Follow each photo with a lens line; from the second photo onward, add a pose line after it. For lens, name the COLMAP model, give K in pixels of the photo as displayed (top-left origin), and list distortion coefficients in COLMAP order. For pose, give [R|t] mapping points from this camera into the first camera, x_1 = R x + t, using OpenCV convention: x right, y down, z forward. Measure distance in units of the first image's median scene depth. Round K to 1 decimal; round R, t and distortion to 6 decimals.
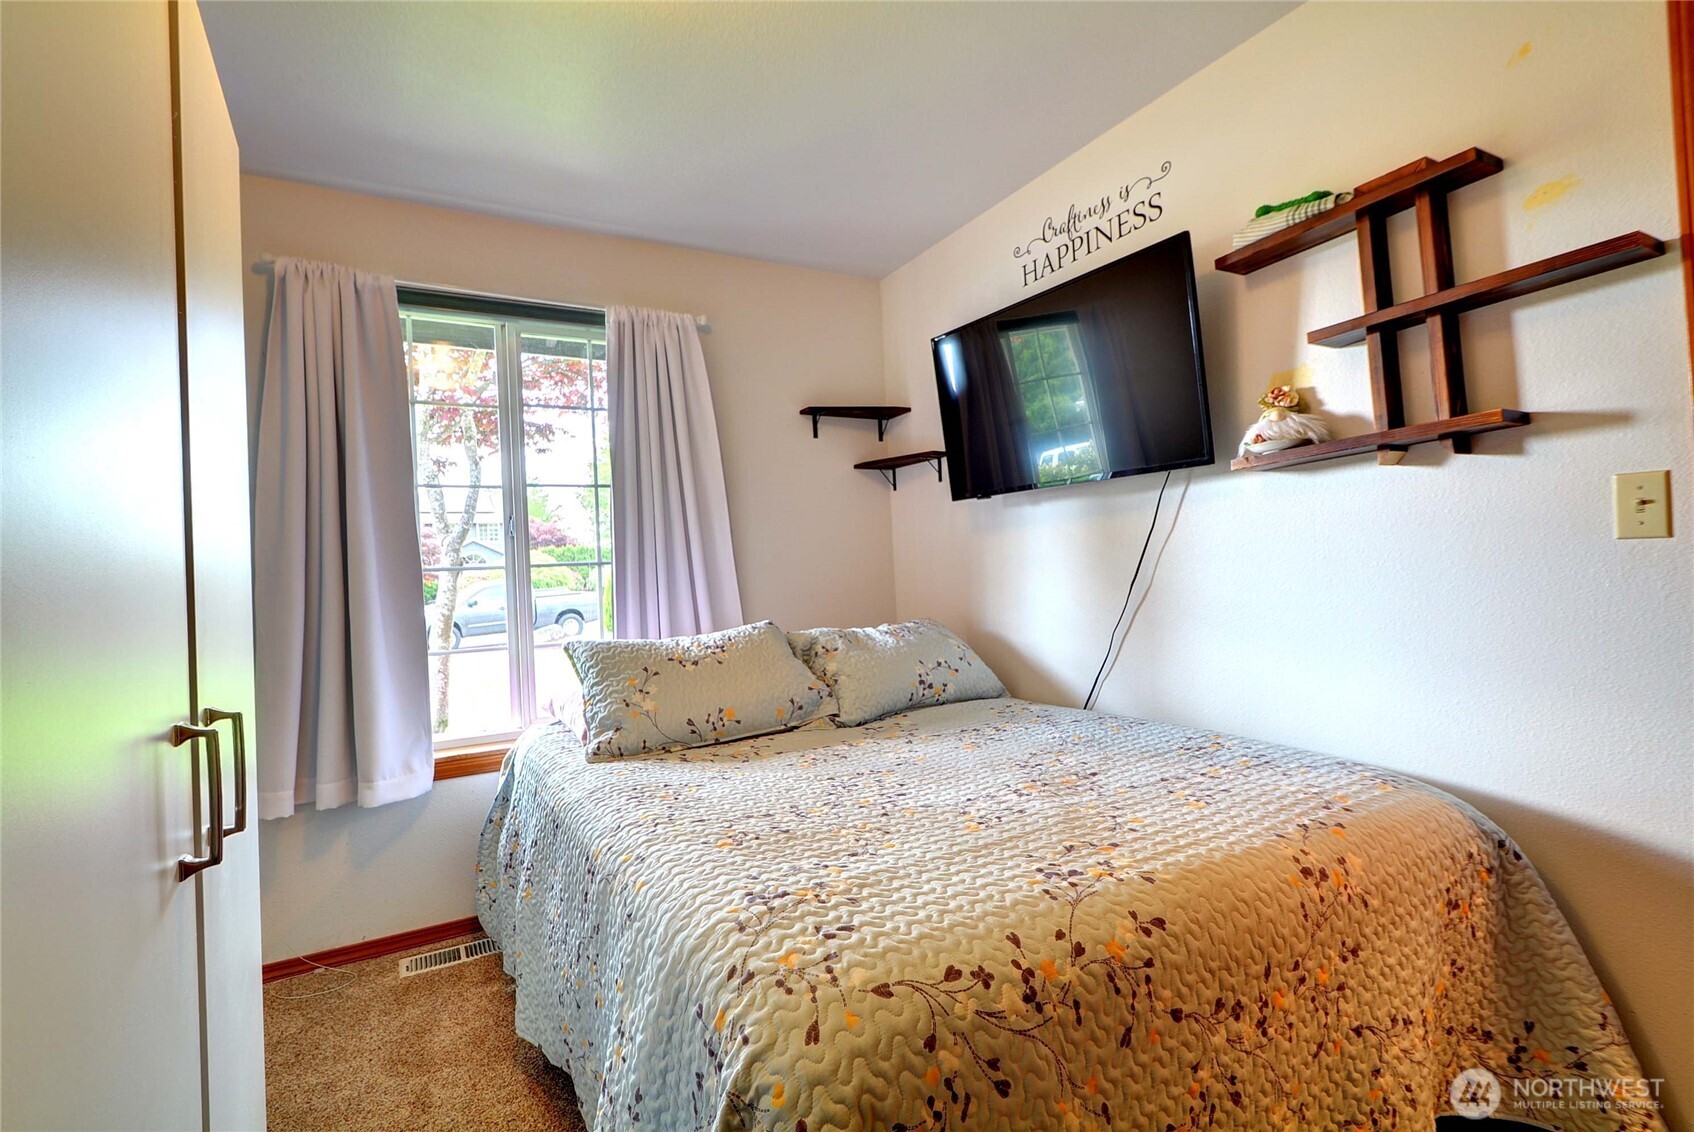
lens RADIAL K [[764.0, 0, 847.0], [0, 764.0, 566.0], [0, 0, 1]] dist [0.003260, 0.000061]
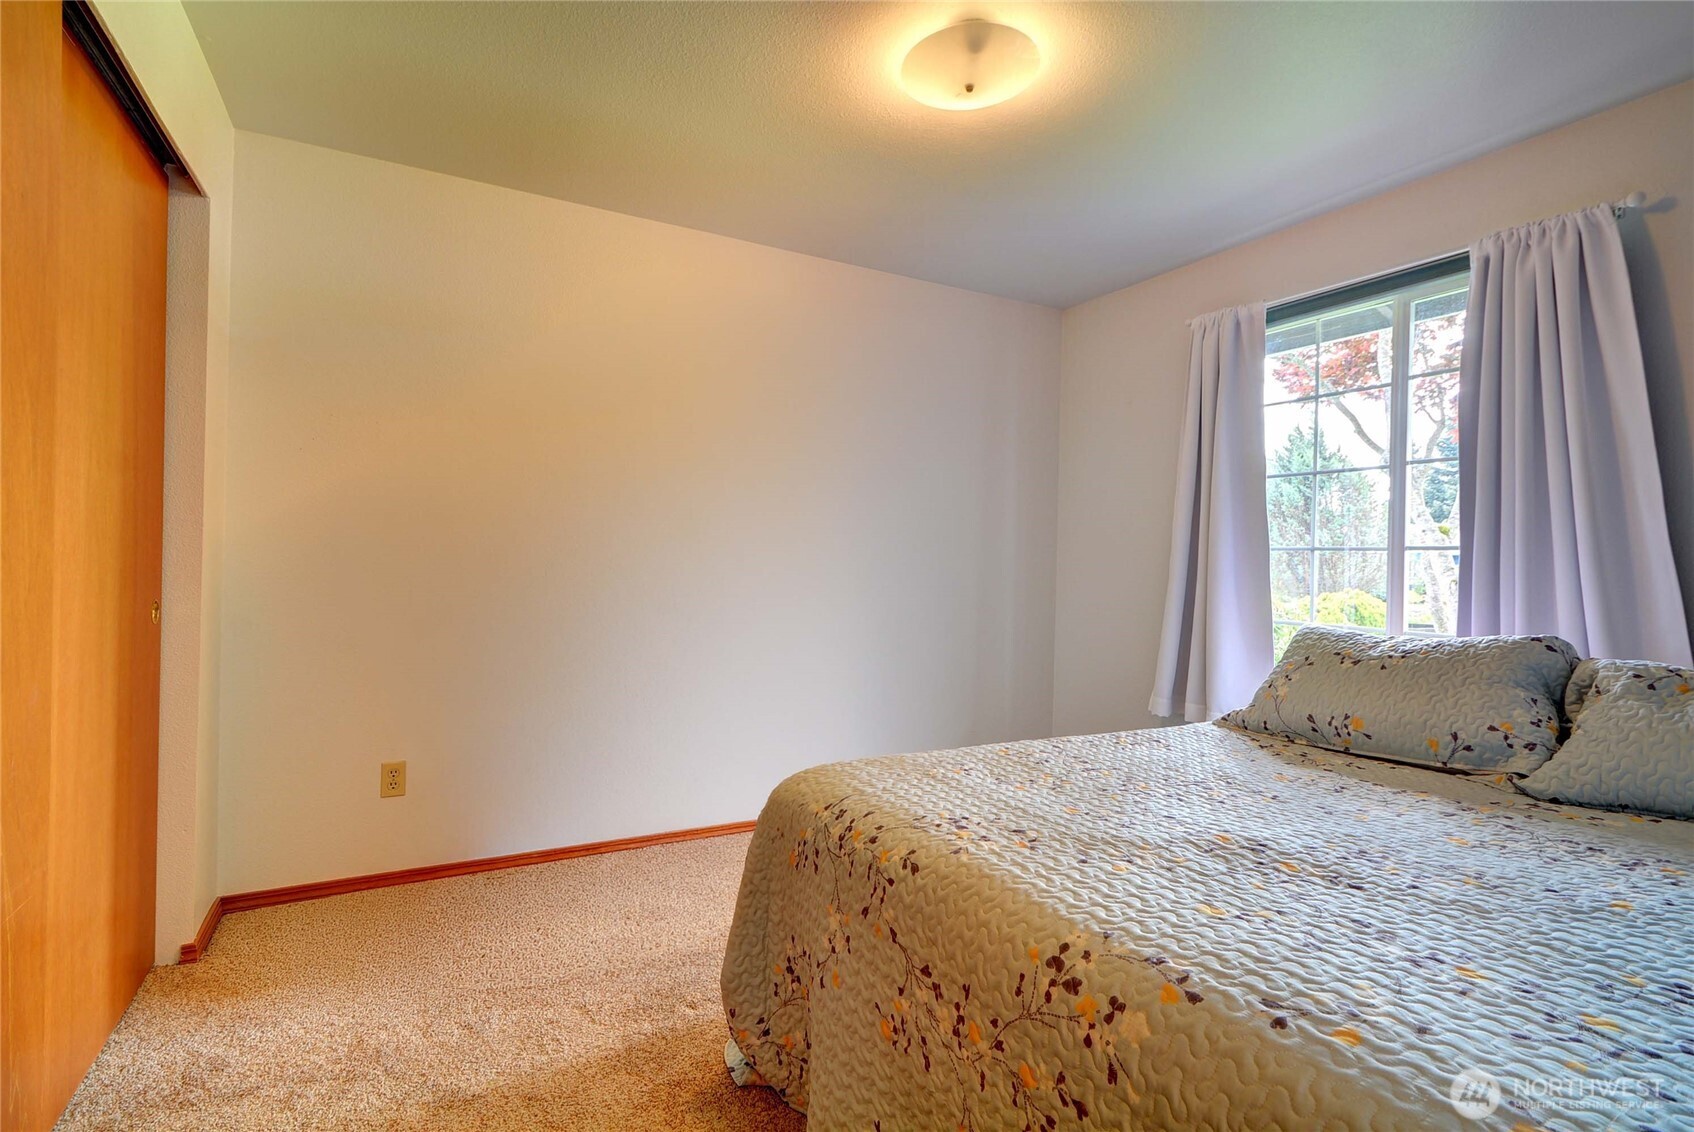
lens RADIAL K [[764.0, 0, 847.0], [0, 764.0, 566.0], [0, 0, 1]] dist [0.003260, 0.000061]
pose [[0.019913, 0.052390, -0.998428, 1.123843], [-0.010719, 0.998580, 0.052185, -0.044730], [0.999744, 0.009663, 0.020446, 0.622005]]
